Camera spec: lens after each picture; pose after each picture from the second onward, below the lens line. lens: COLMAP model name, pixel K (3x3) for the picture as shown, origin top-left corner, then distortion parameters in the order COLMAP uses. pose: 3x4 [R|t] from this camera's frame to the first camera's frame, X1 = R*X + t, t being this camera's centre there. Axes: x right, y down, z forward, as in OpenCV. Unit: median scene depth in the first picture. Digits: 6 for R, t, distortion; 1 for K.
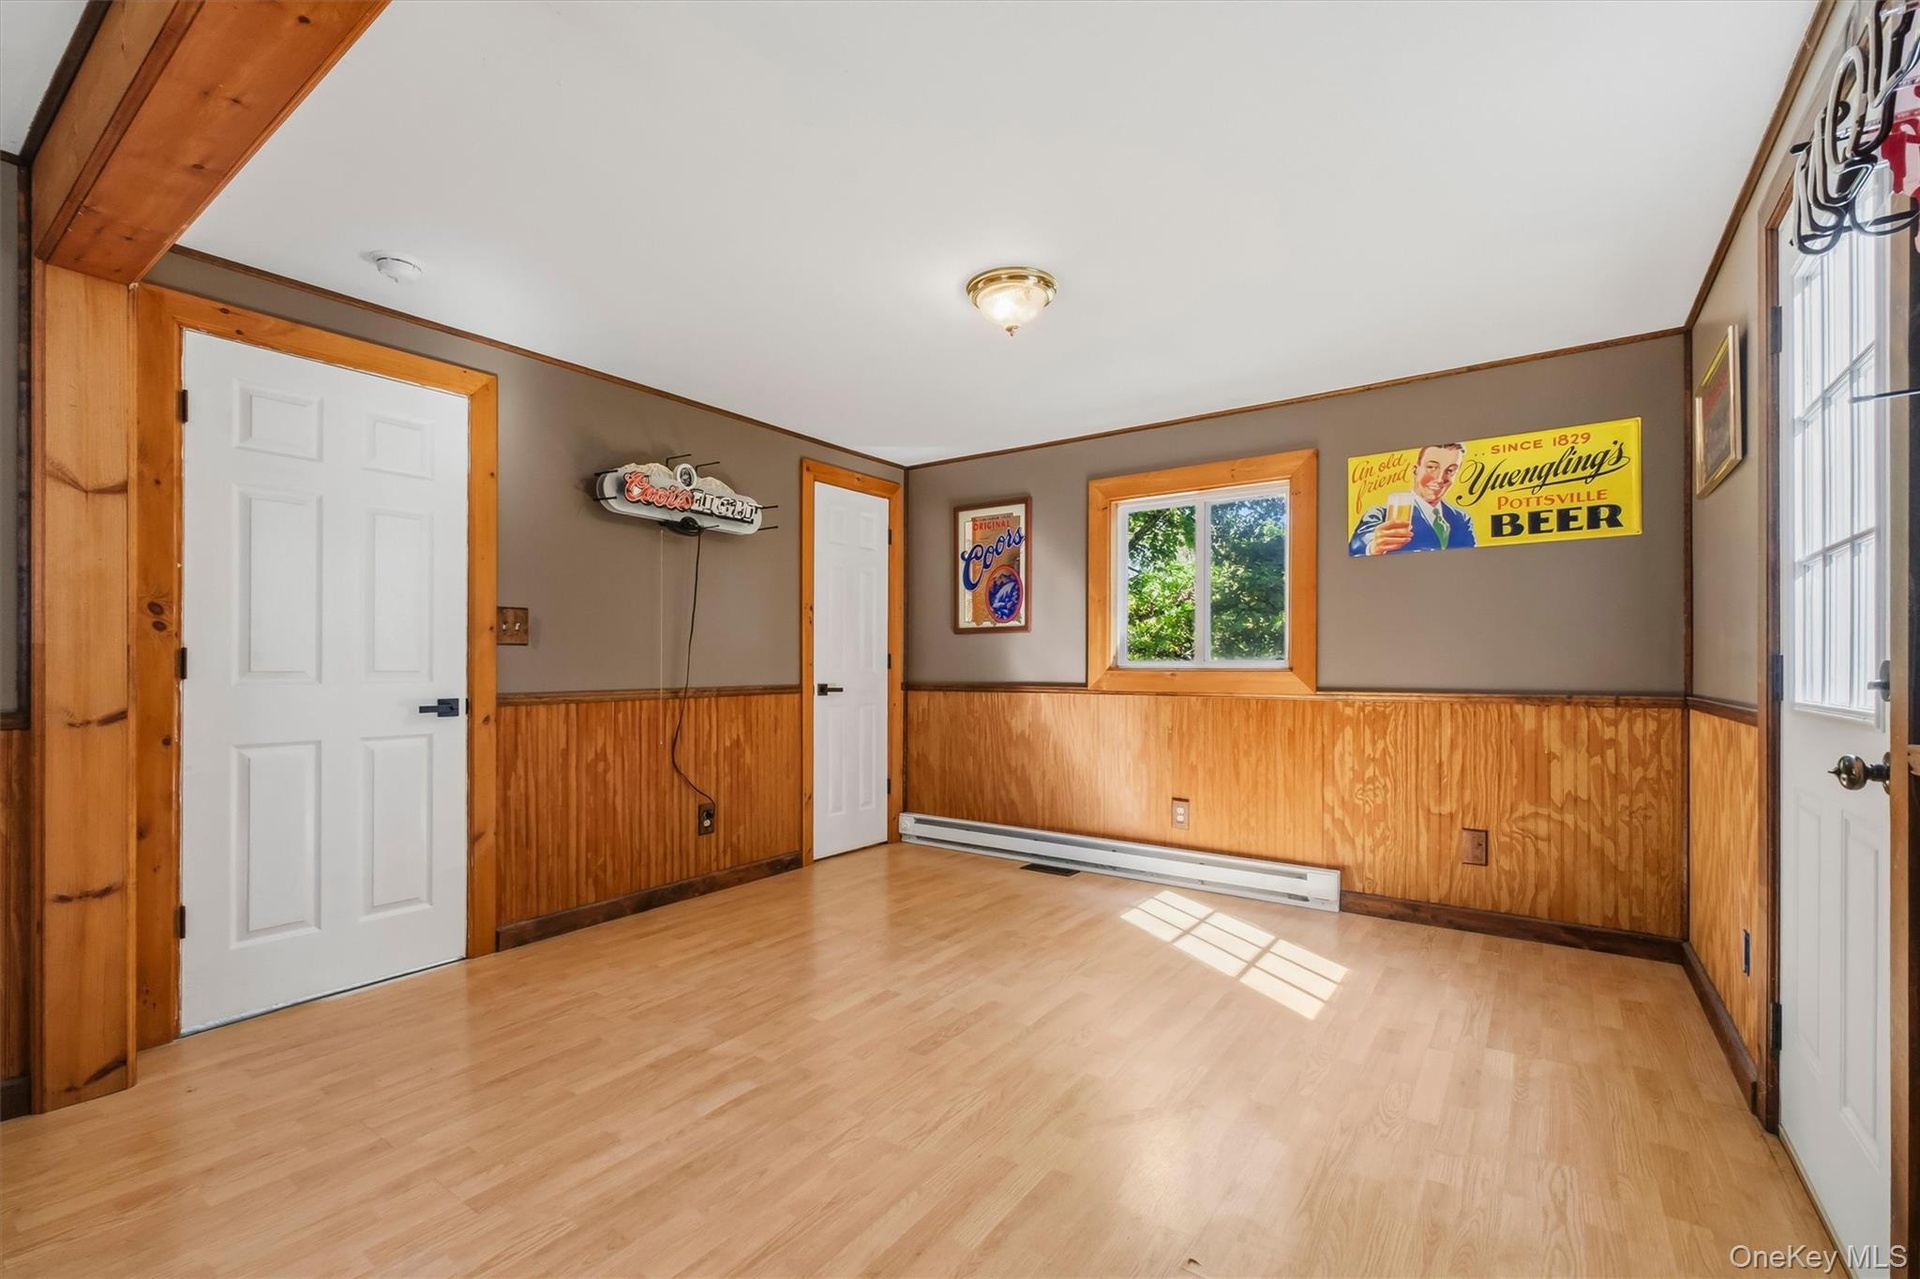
lens RADIAL K [[824.6, 0, 965.0], [0, 824.6, 644.9], [0, 0, 1]] dist [-0.001838, -0.000113]
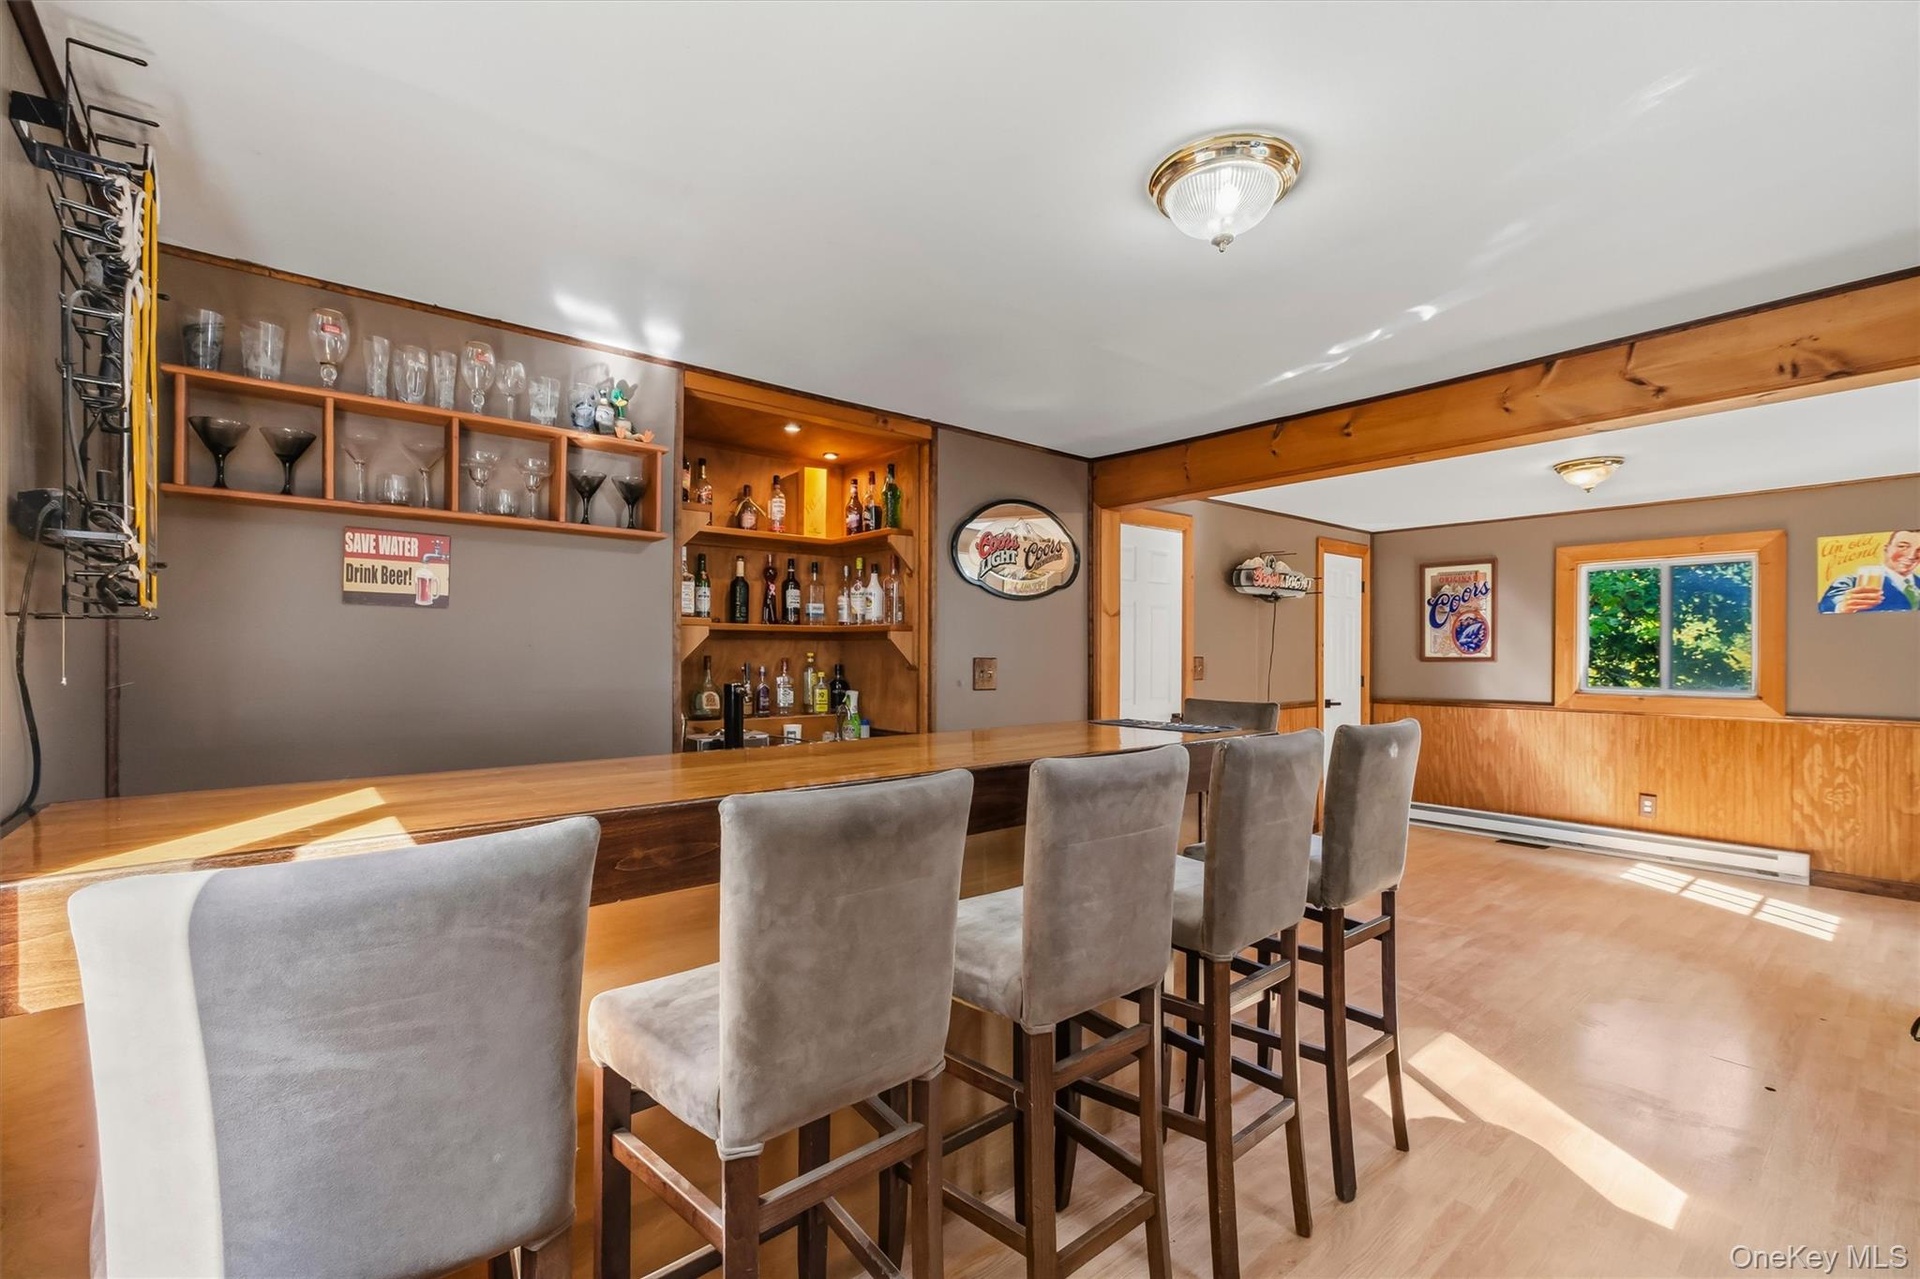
lens RADIAL K [[820.6, 0, 969.7], [0, 820.6, 637.9], [0, 0, 1]] dist [-0.002312, 0.000118]
pose [[0.966158, -0.003282, -0.257928, -0.471681], [0.004784, 0.999975, 0.005196, -0.077640], [0.257905, -0.006254, 0.966150, -0.565419]]
